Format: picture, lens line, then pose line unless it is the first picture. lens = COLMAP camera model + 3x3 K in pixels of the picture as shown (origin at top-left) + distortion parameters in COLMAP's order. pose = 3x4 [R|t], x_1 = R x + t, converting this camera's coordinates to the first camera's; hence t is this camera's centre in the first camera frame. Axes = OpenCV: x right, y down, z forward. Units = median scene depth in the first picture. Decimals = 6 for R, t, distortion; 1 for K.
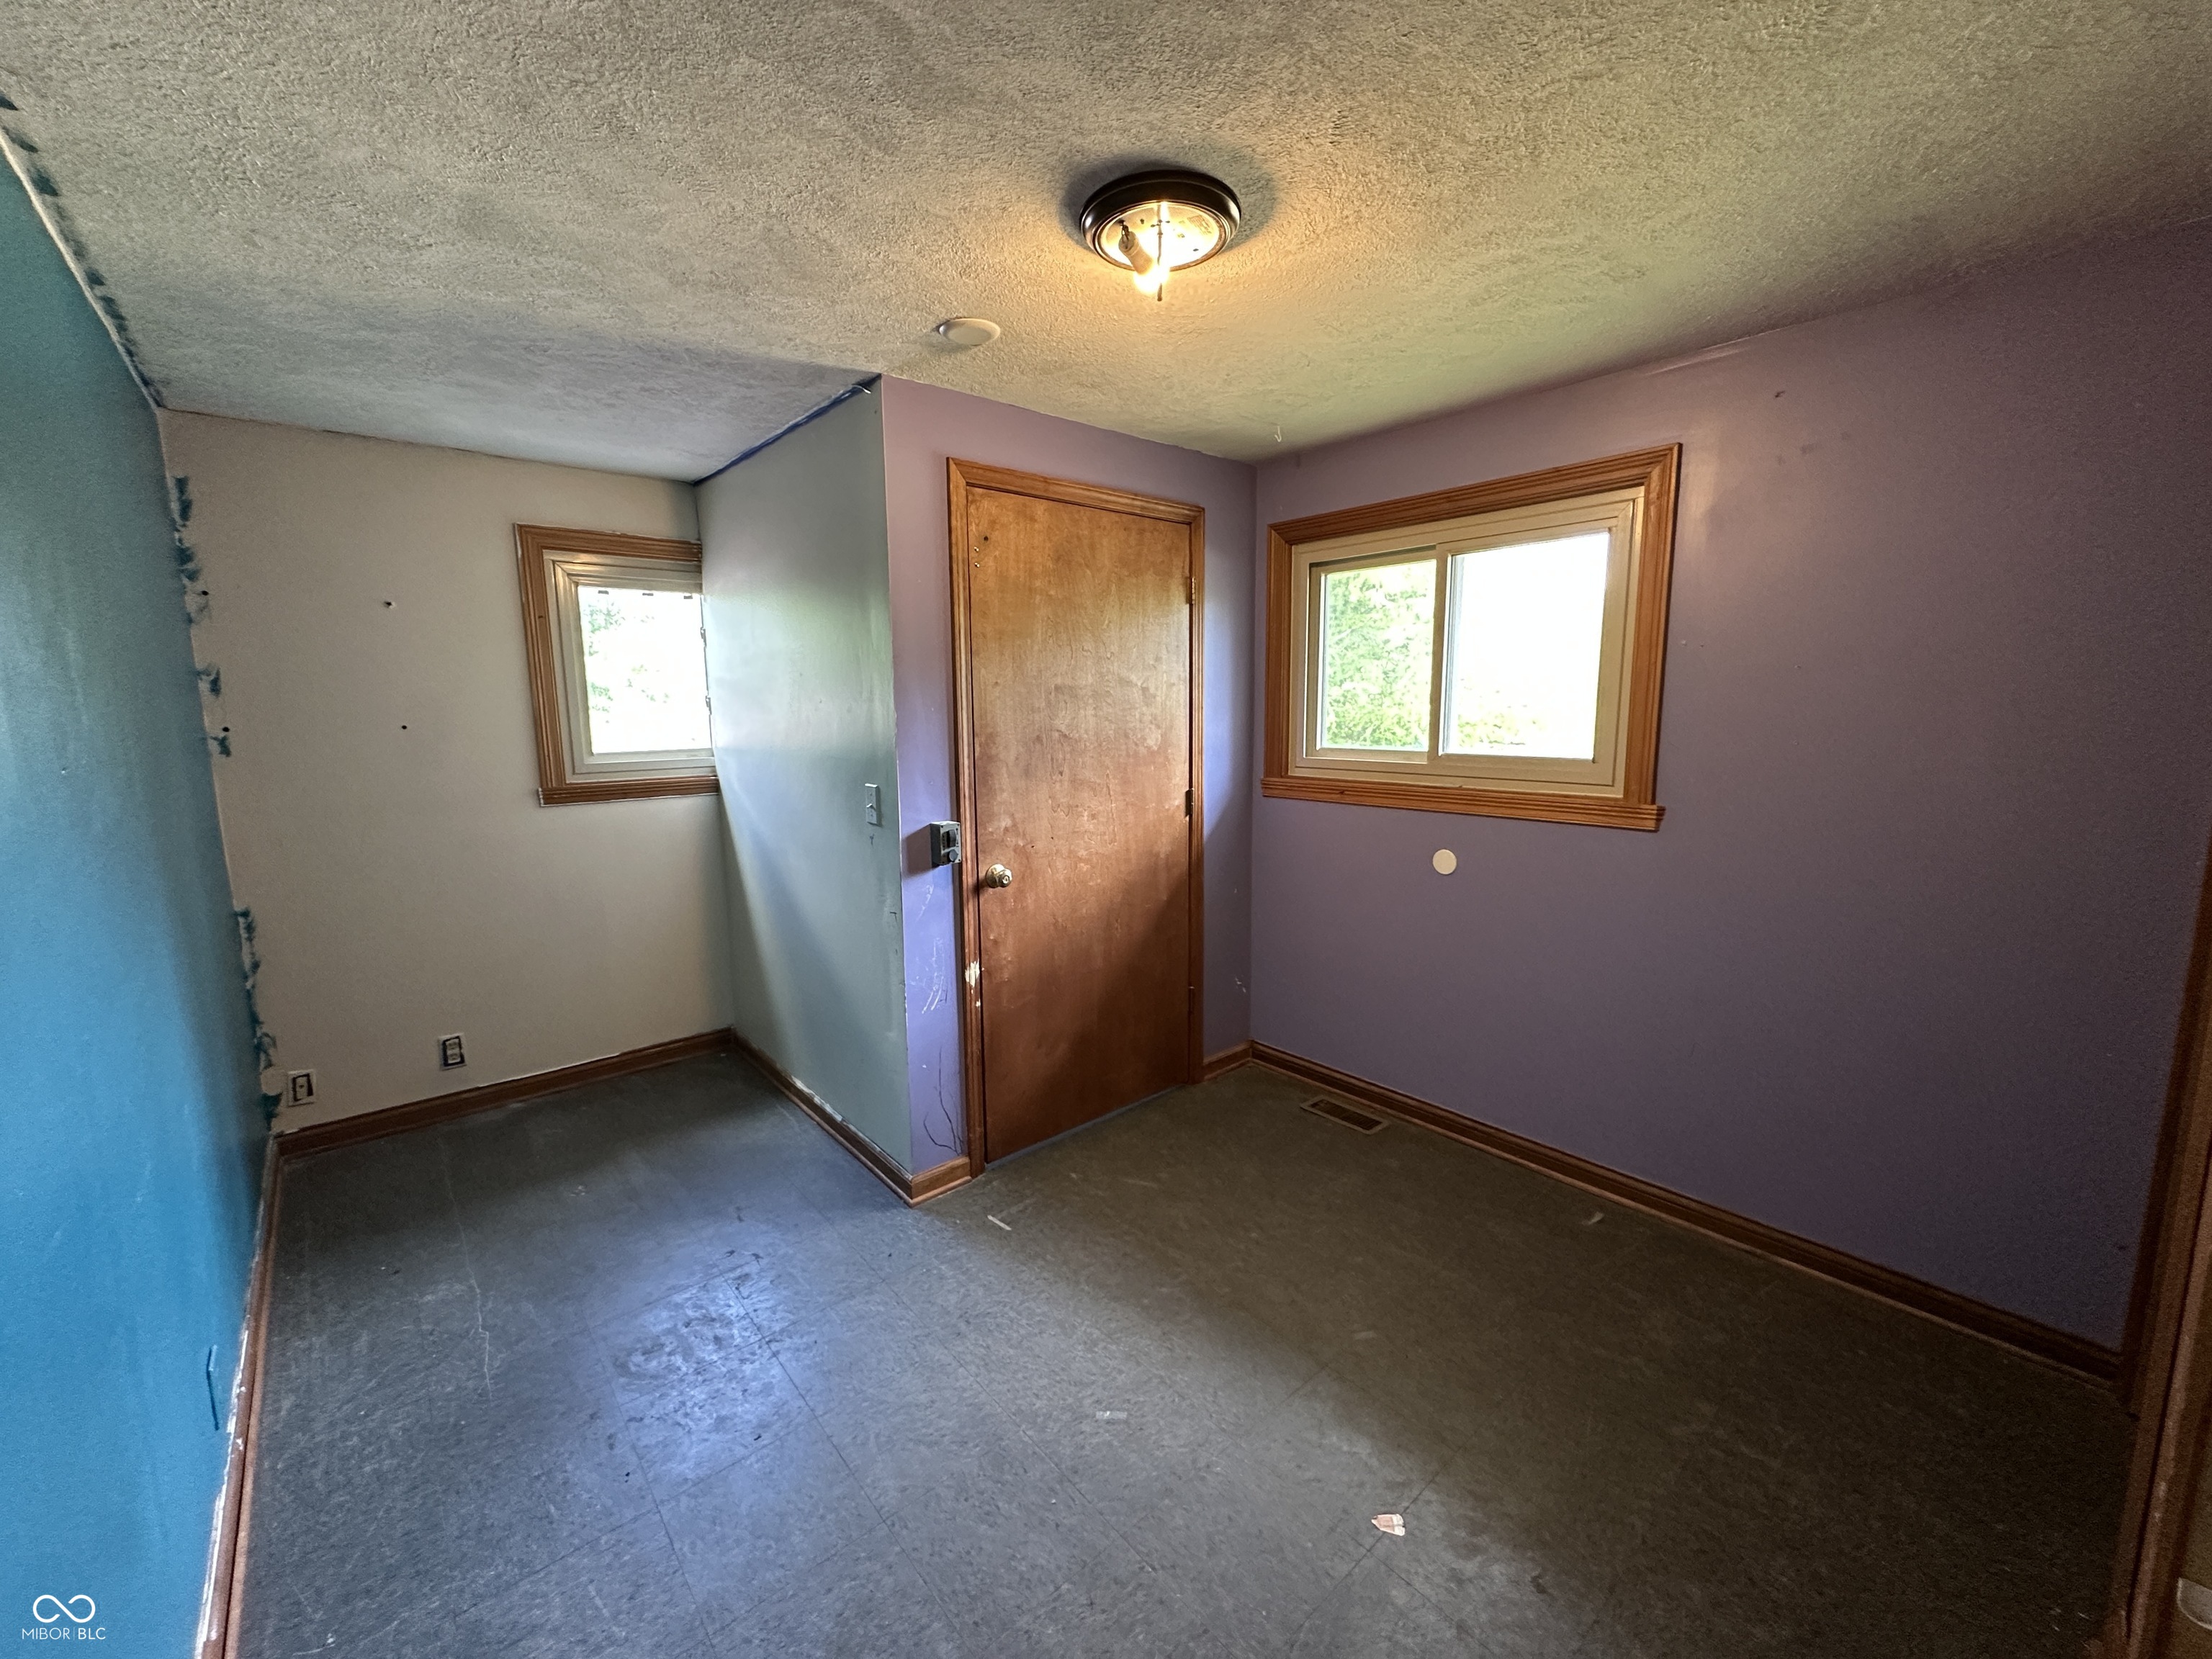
lens RADIAL K [[878.7, 0, 1104.9], [0, 878.7, 829.4], [0, 0, 1]] dist [-0.005528, 0.001304]
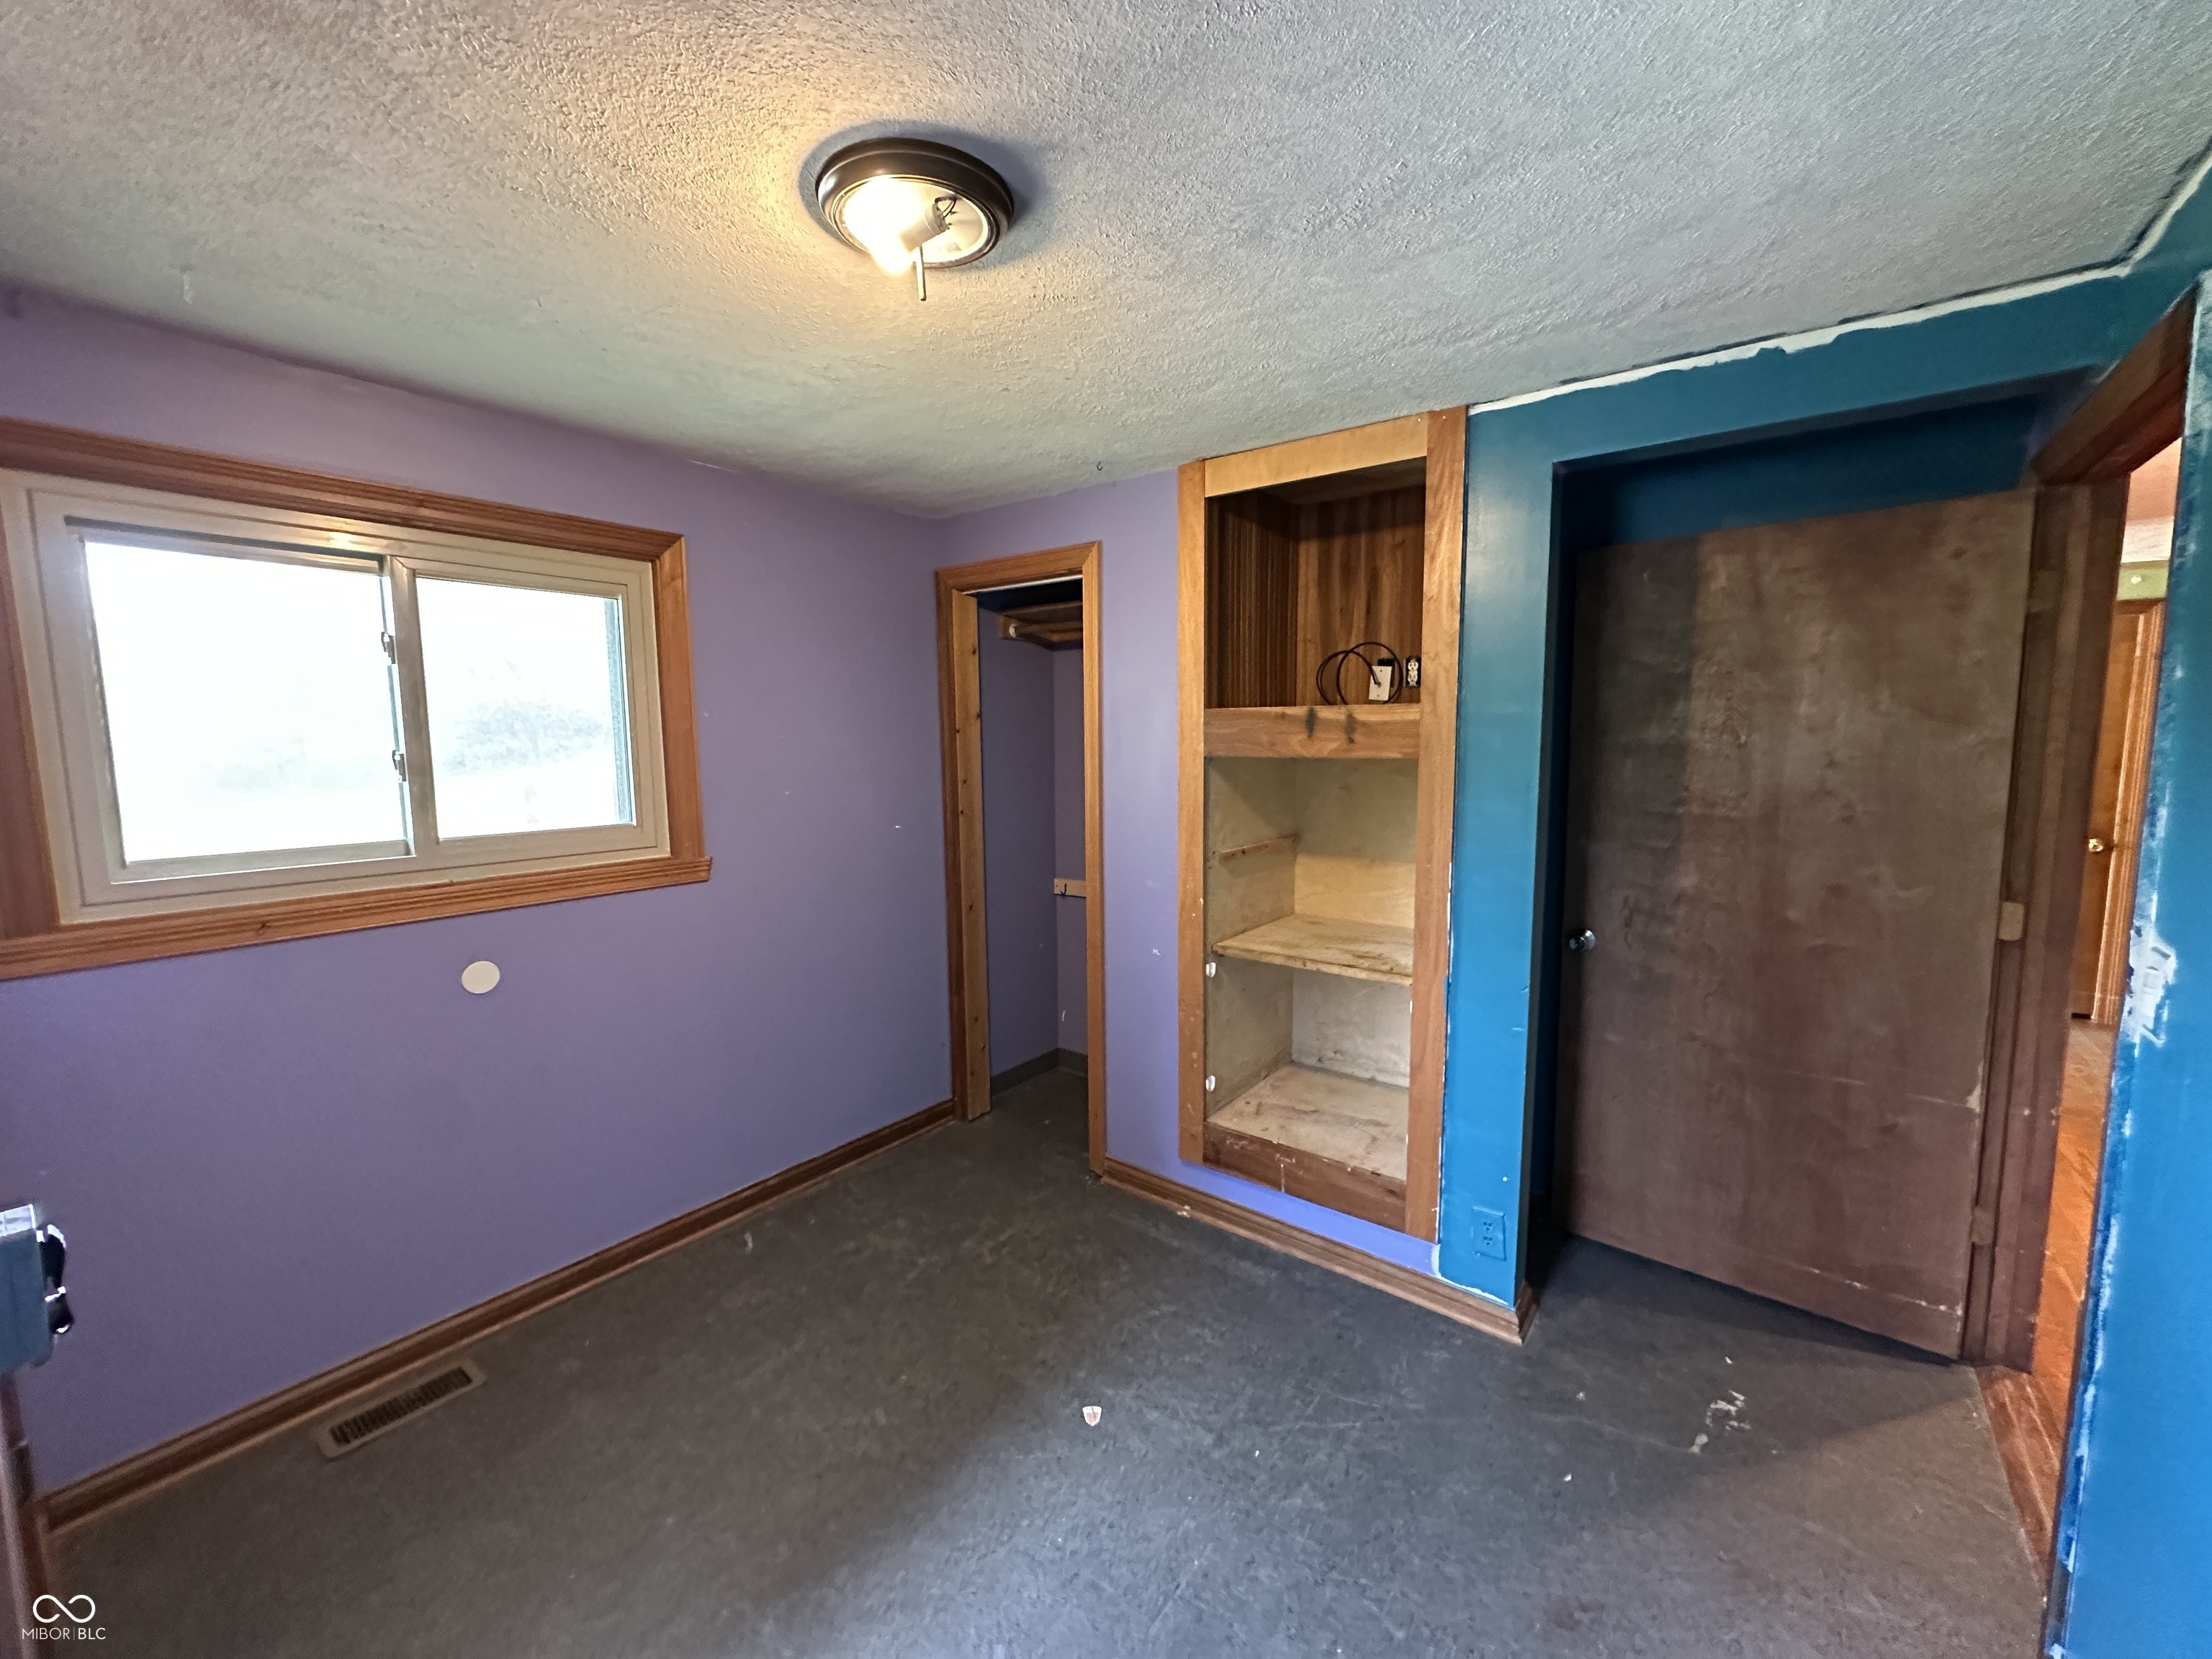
lens RADIAL K [[878.7, 0, 1101.4], [0, 878.7, 827.7], [0, 0, 1]] dist [-0.005528, 0.001304]
pose [[-0.200203, -0.087608, 0.975830, -0.477292], [0.150487, 0.981426, 0.118984, -0.104927], [-0.968128, 0.170671, -0.183300, 0.615048]]
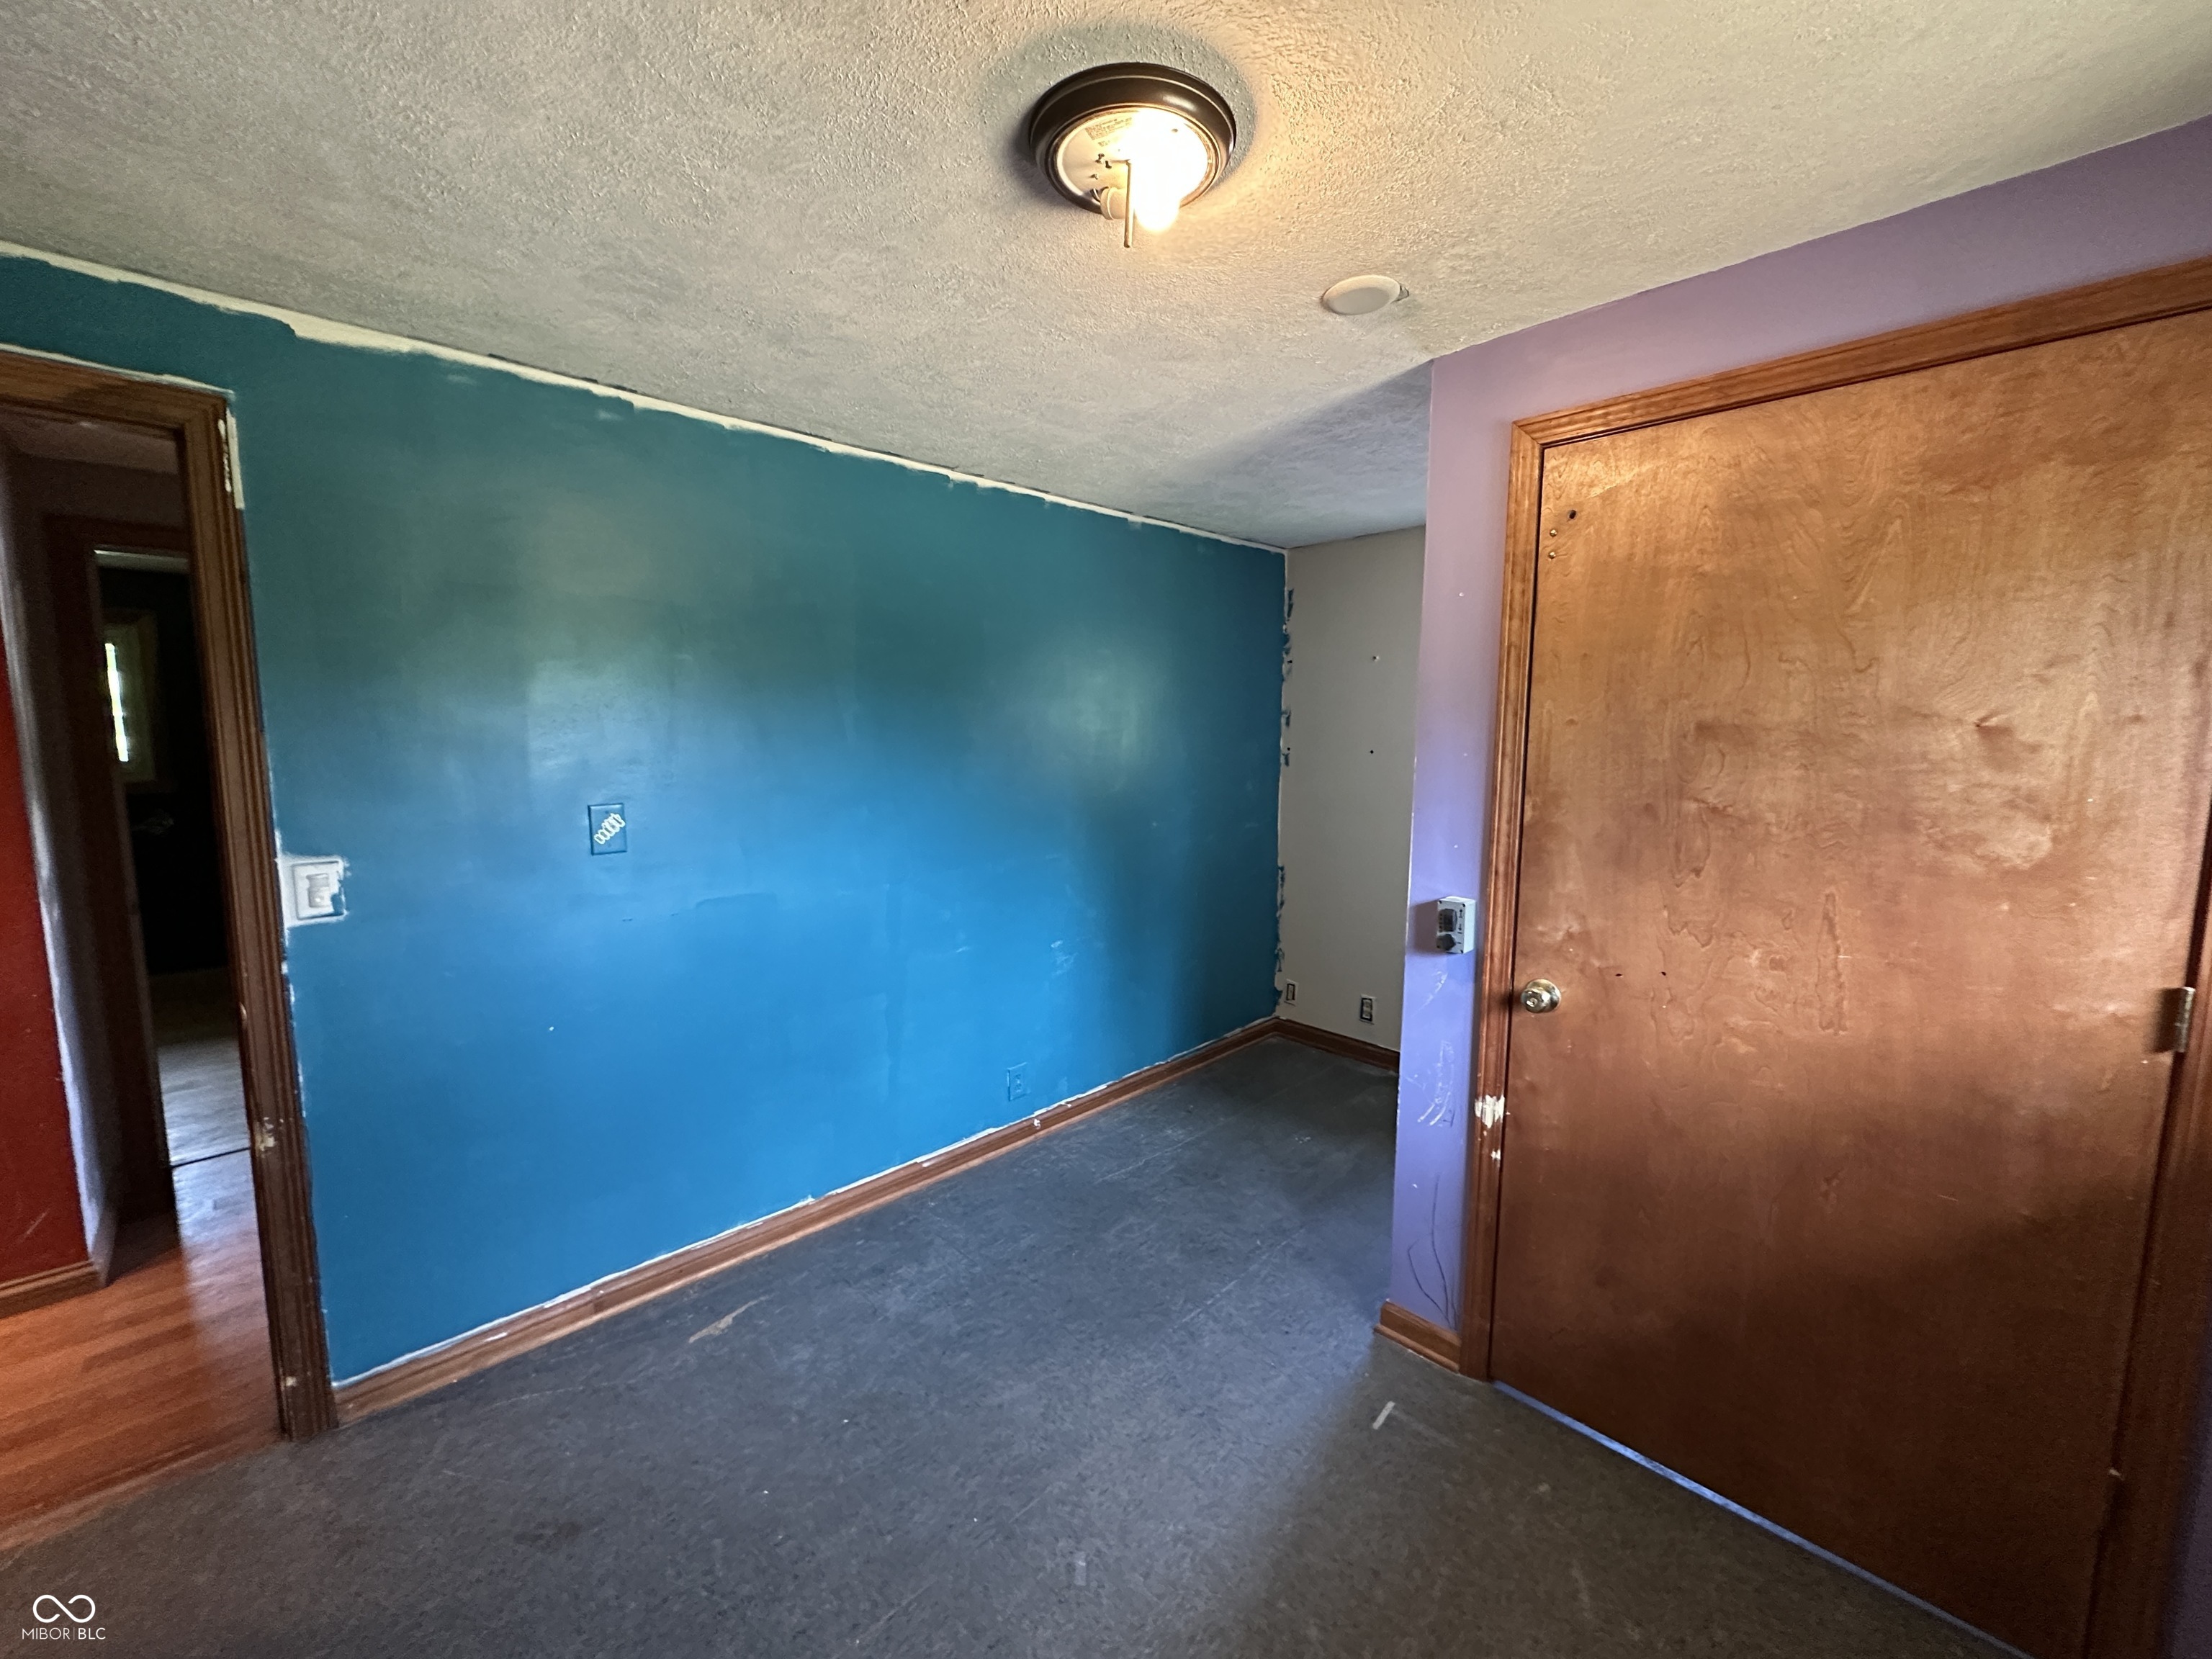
lens RADIAL K [[878.7, 0, 1110.1], [0, 878.7, 831.3], [0, 0, 1]] dist [-0.005528, 0.001304]
pose [[0.058182, 0.126622, -0.990243, 0.514770], [-0.148234, 0.982023, 0.116861, -0.102917], [0.987239, 0.139989, 0.075906, 0.571651]]
